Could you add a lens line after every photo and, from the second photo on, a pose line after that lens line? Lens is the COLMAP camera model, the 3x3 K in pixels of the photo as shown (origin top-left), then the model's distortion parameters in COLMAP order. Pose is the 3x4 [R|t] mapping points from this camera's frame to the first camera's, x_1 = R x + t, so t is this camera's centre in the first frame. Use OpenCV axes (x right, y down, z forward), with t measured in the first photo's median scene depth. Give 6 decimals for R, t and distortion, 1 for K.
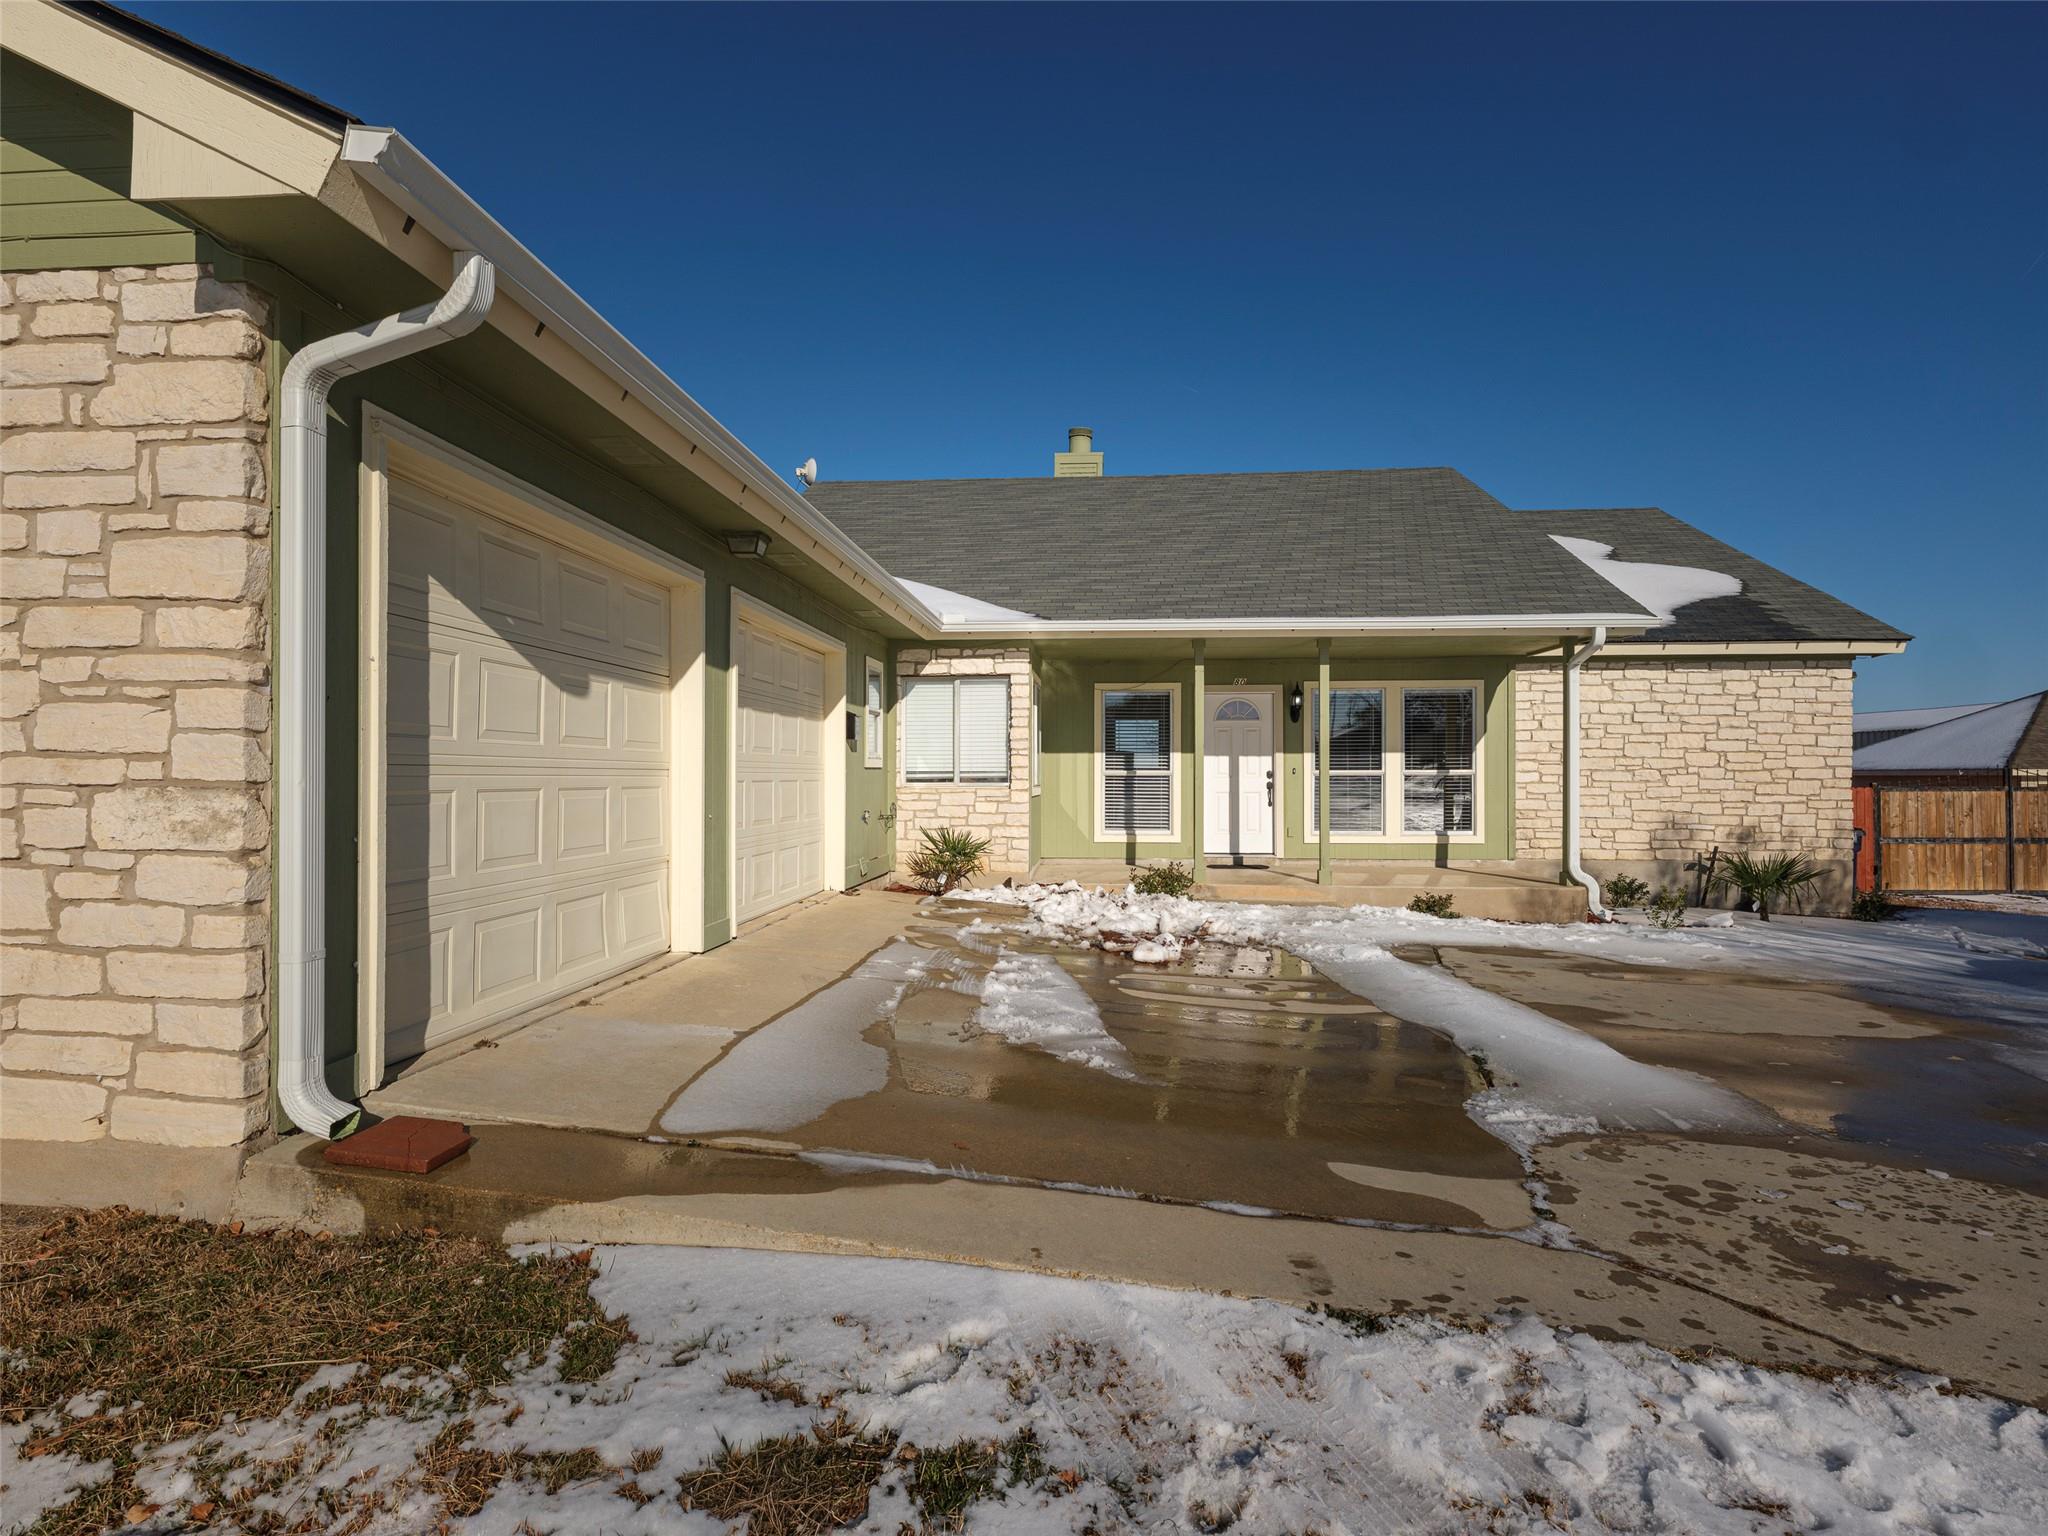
lens RADIAL K [[1075.1, 0, 1024.0], [0, 1075.1, 768.0], [0, 0, 1]] dist [-0.000945, -0.001412]
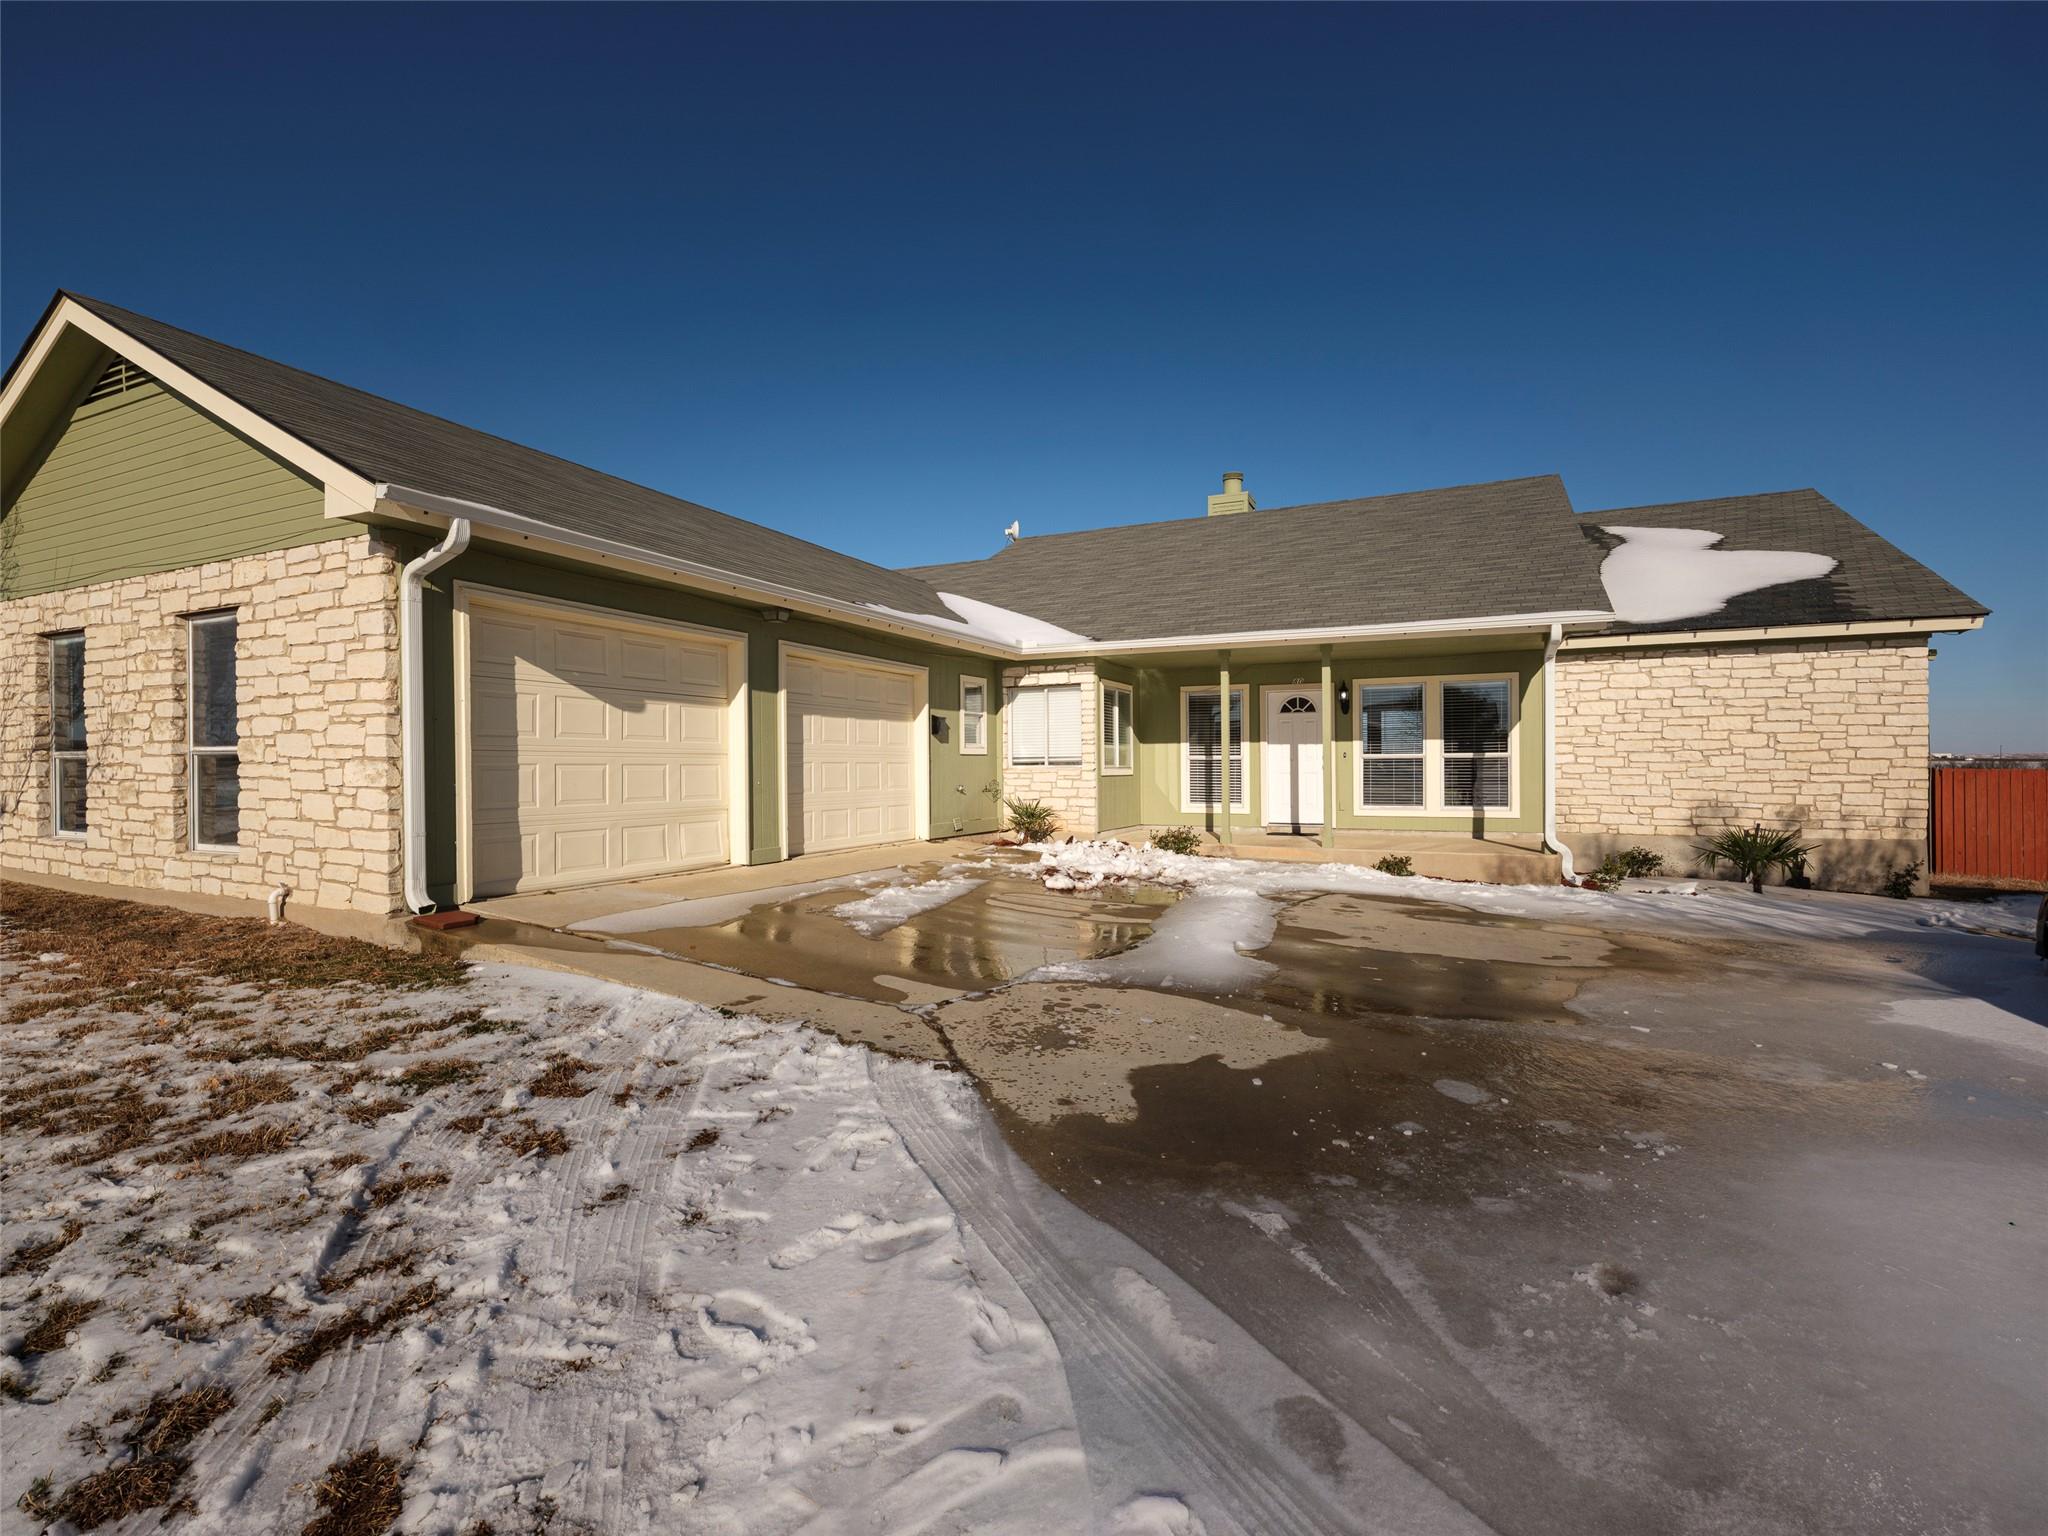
lens RADIAL K [[926.9, 0, 1020.8], [0, 926.9, 775.1], [0, 0, 1]] dist [-0.003376, -0.000205]
pose [[0.936651, -0.000783, -0.350264, 0.316569], [0.006760, 0.999852, 0.015841, 0.007355], [0.350199, -0.017205, 0.936517, -0.098207]]
